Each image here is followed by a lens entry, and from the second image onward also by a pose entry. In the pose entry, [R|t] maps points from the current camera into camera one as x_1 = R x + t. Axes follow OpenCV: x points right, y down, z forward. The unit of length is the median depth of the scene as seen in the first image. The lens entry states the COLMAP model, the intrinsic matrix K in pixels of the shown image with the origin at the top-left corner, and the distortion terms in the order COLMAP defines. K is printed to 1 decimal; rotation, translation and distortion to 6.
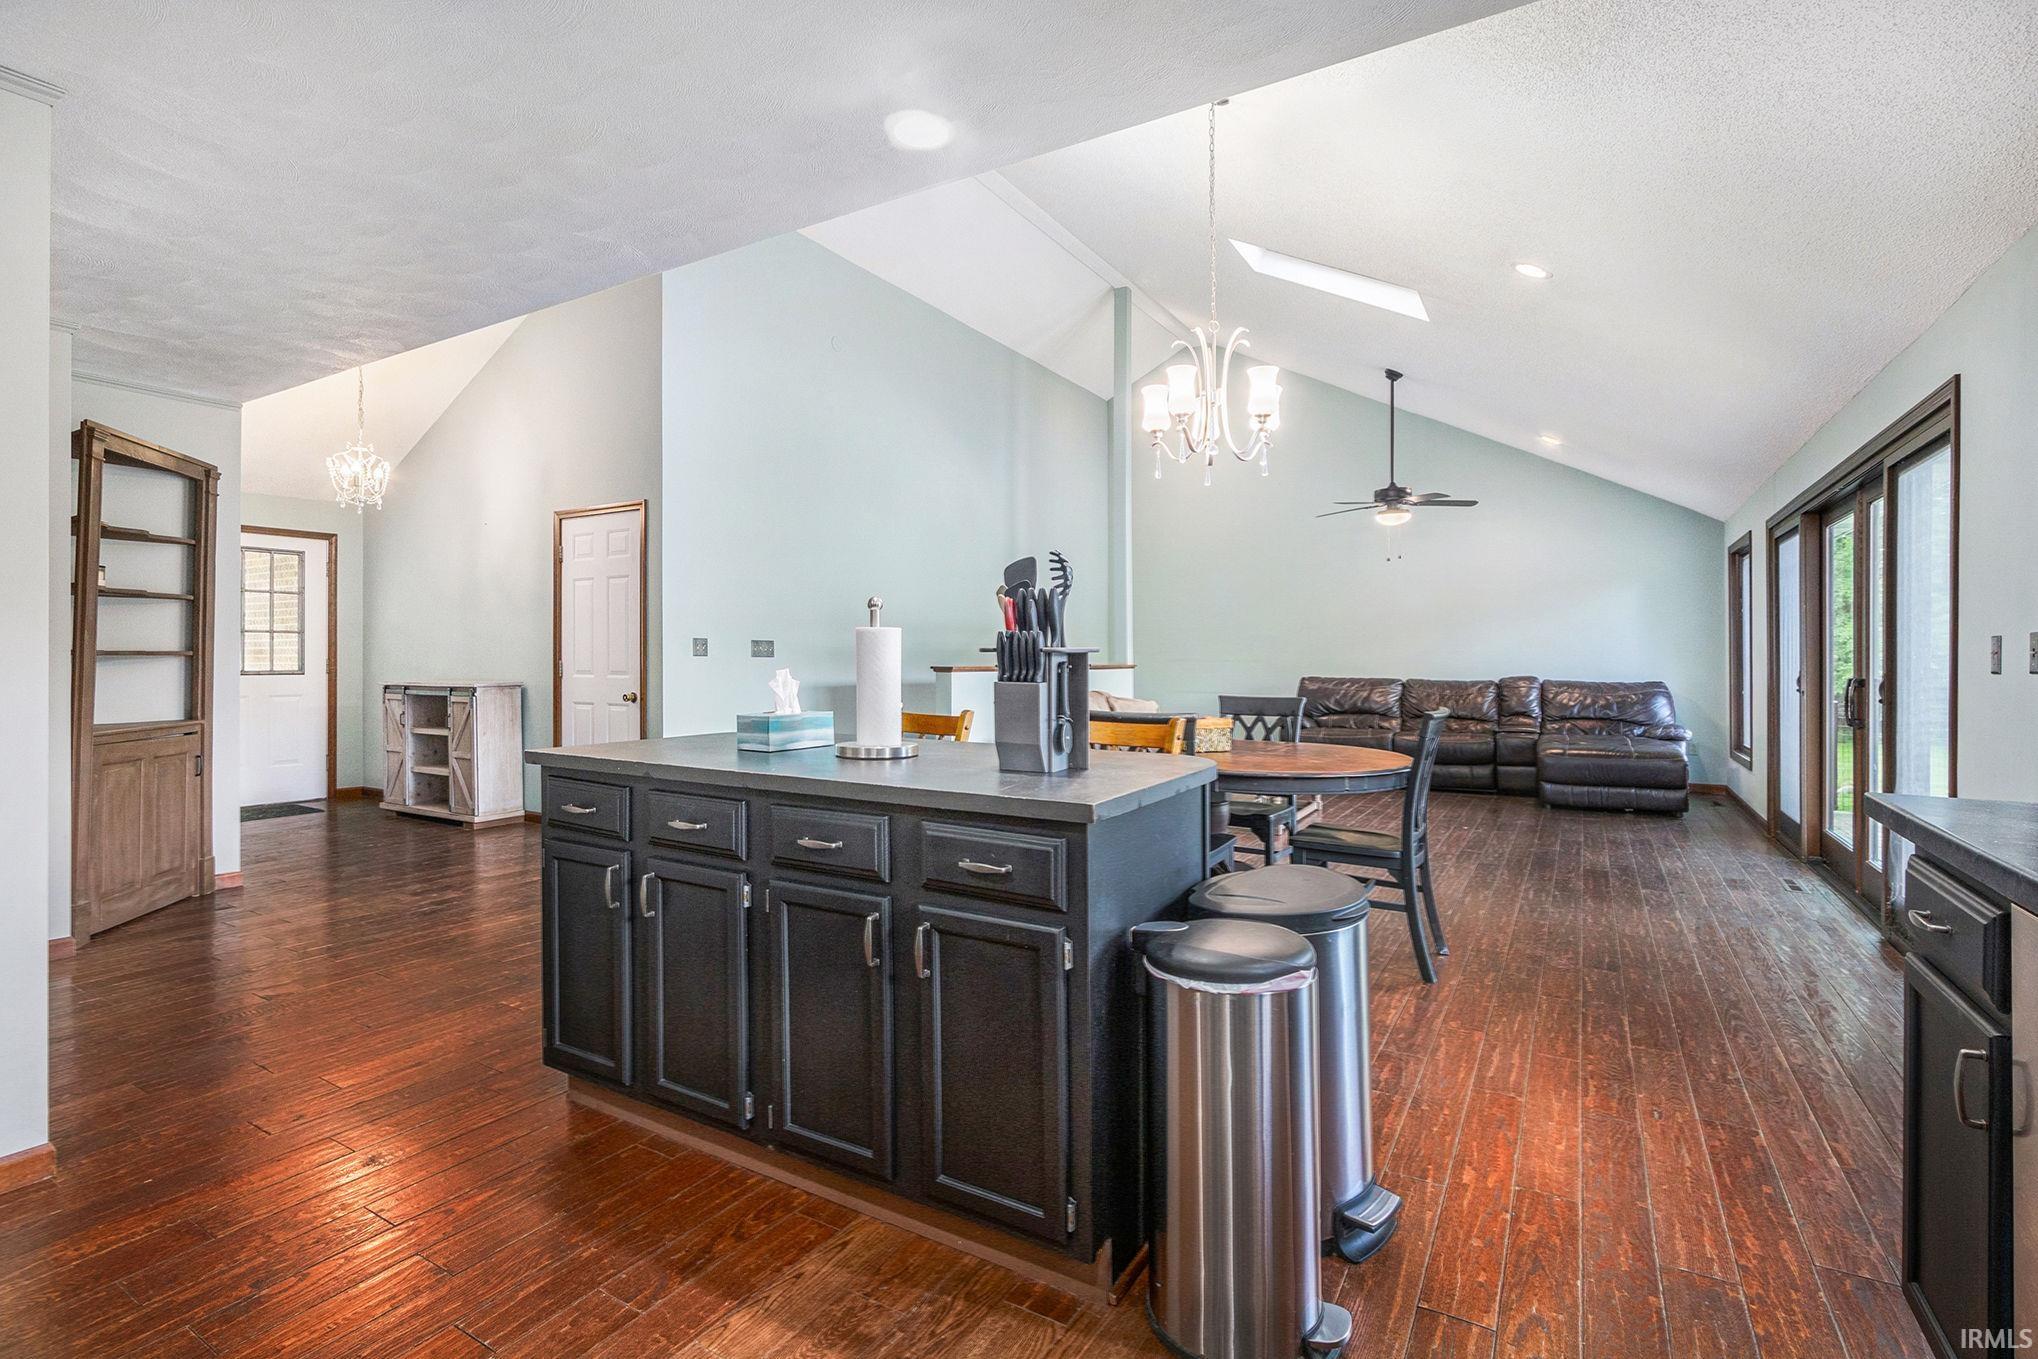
lens RADIAL K [[950.4, 0, 994.9], [0, 950.4, 647.9], [0, 0, 1]] dist [-0.018545, 0.002133]
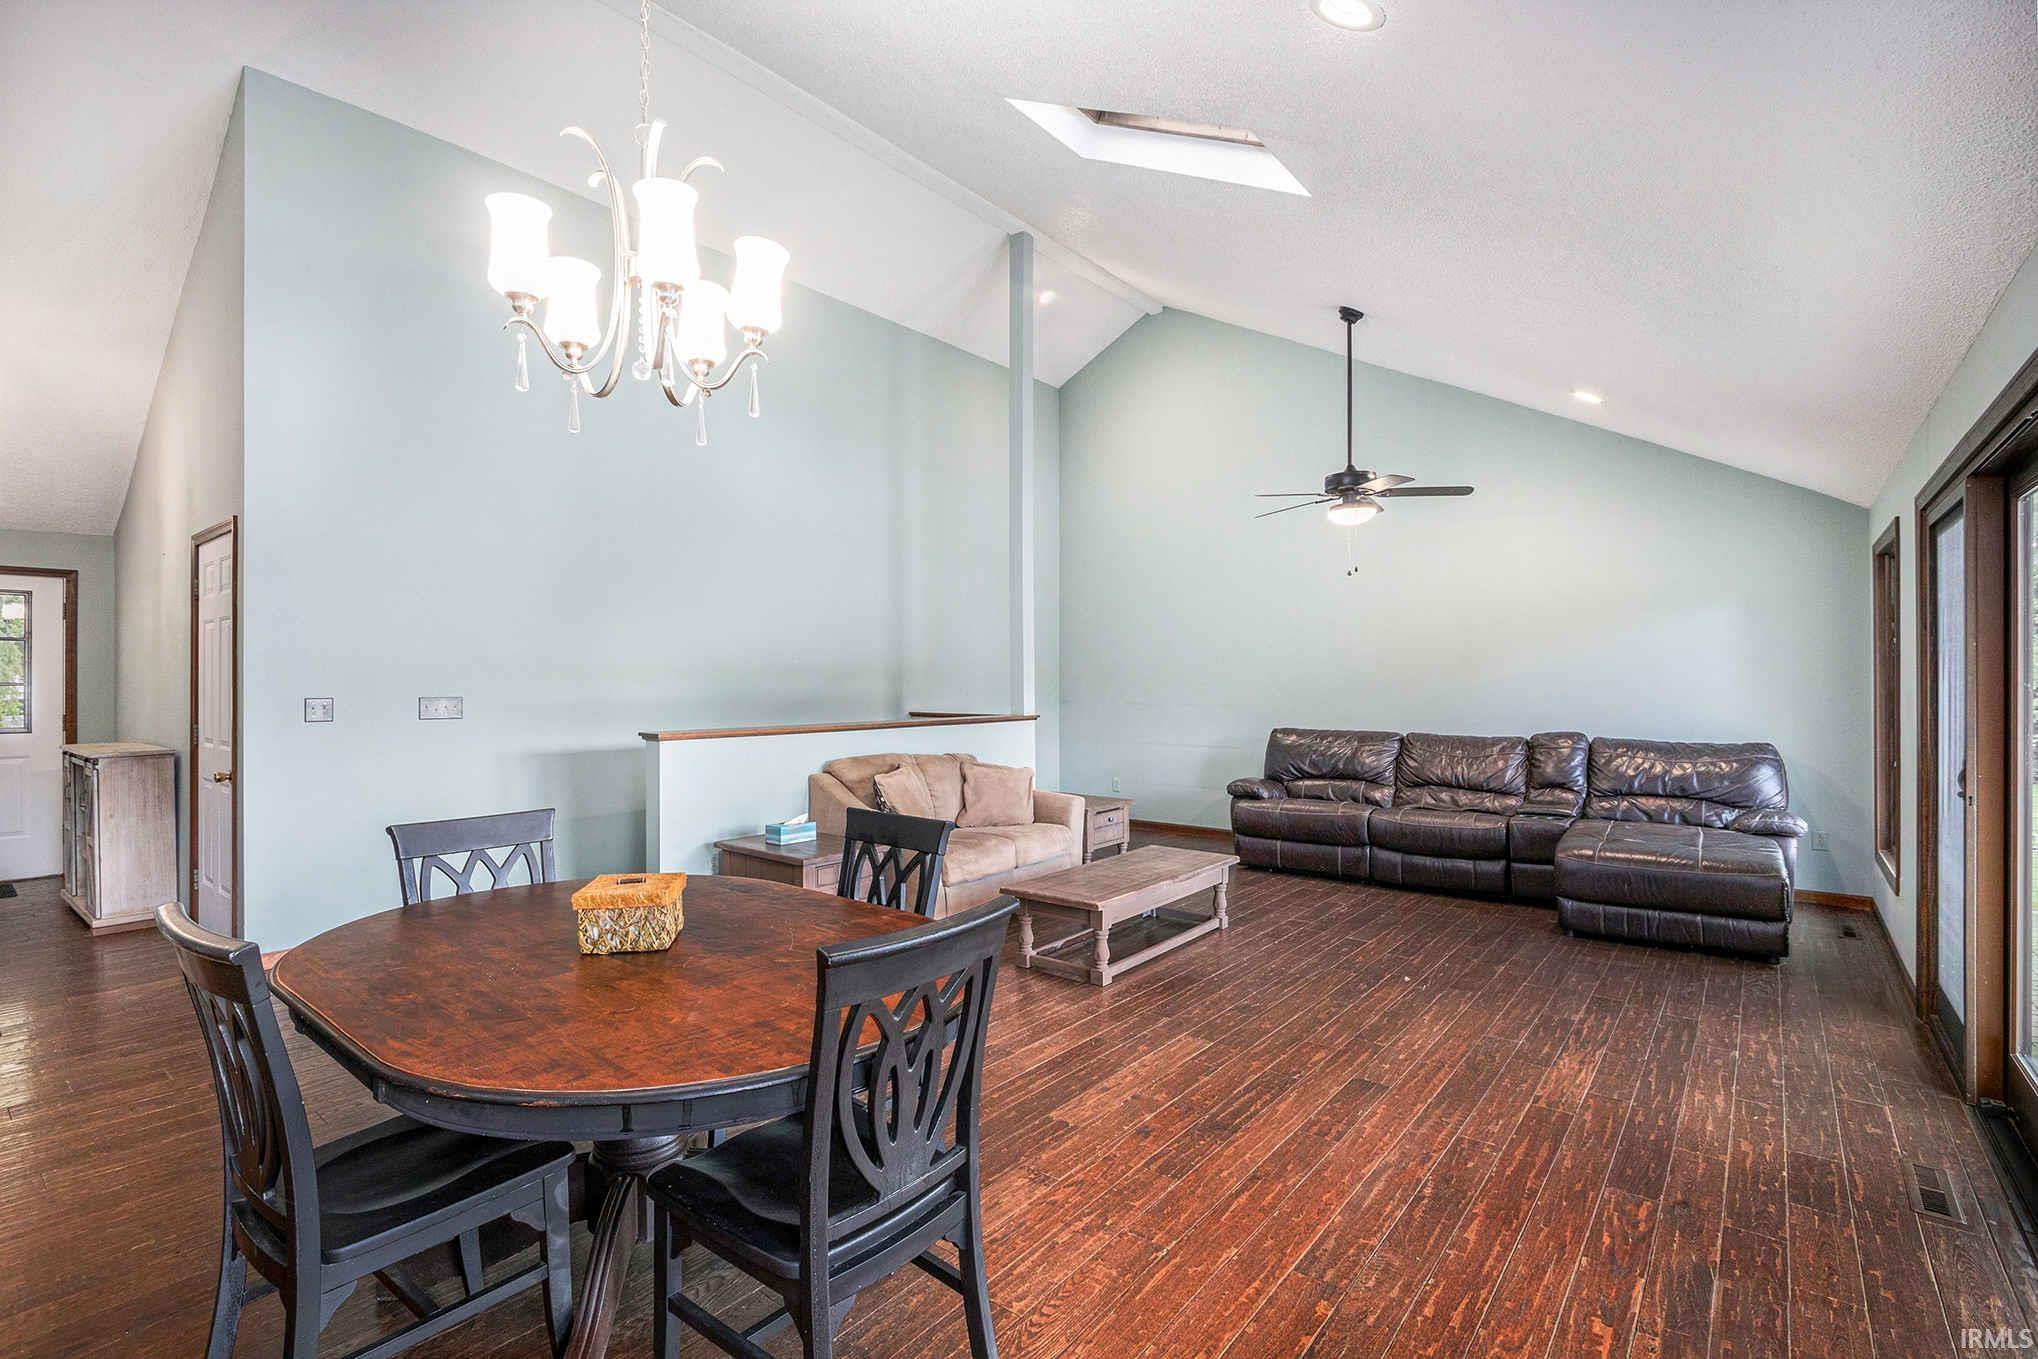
lens RADIAL K [[950.4, 0, 981.0], [0, 950.4, 681.6], [0, 0, 1]] dist [-0.018545, 0.002133]
pose [[0.990120, -0.004936, -0.140138, 0.236565], [0.006589, 0.999914, 0.011329, -0.021026], [0.140070, -0.012140, 0.990067, 0.243421]]
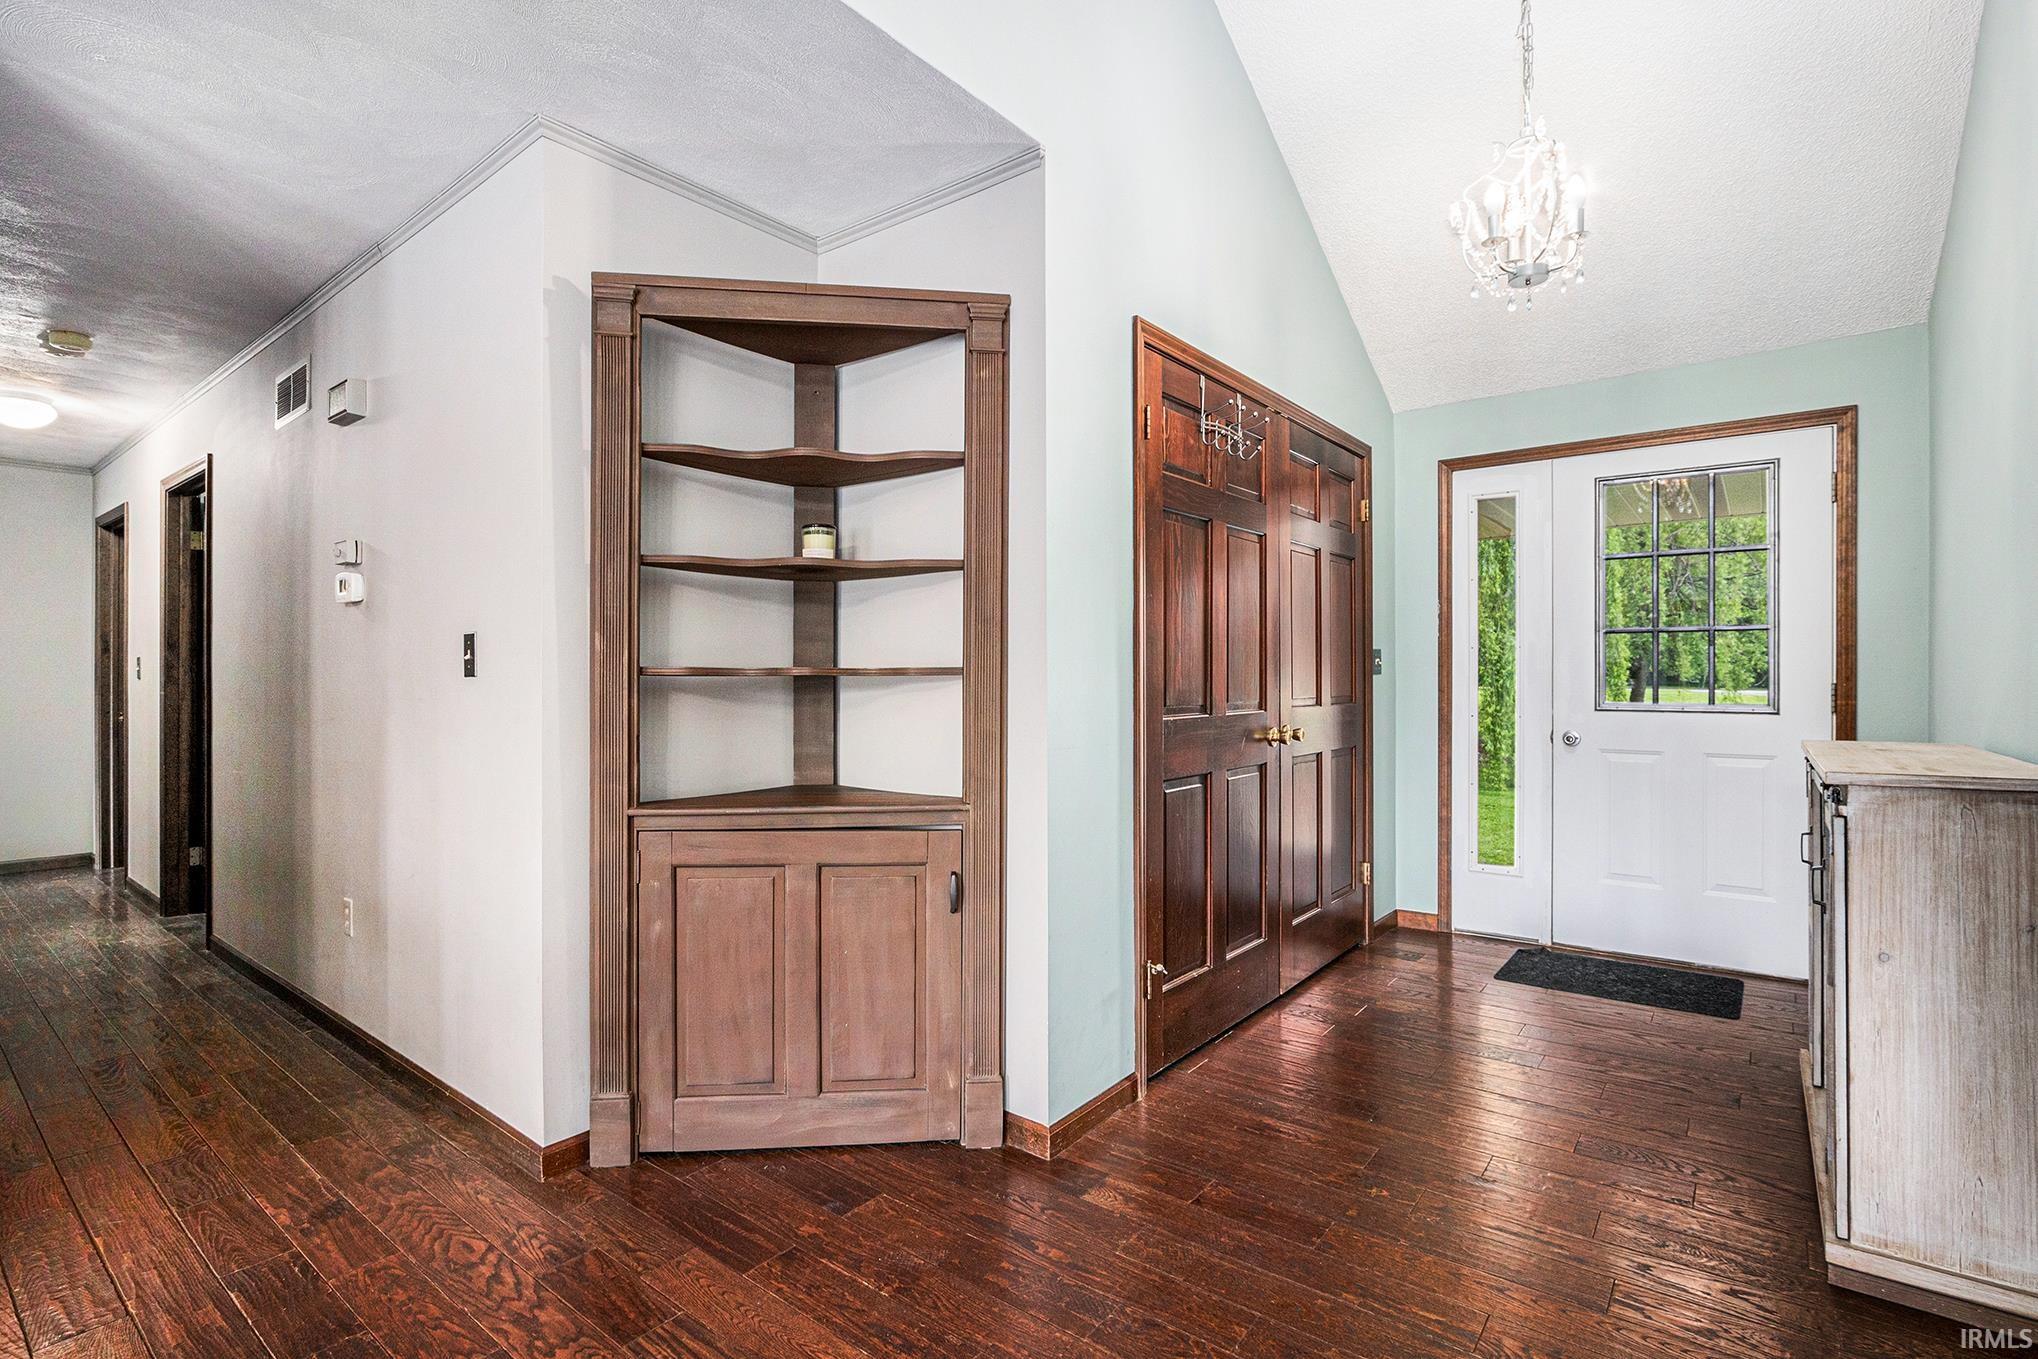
lens RADIAL K [[950.4, 0, 1032.4], [0, 950.4, 679.4], [0, 0, 1]] dist [-0.018545, 0.002133]
pose [[-0.102681, -0.002141, -0.994712, -0.195145], [0.010730, 0.999937, -0.003259, 0.006971], [0.994656, -0.011008, -0.102652, 0.610682]]
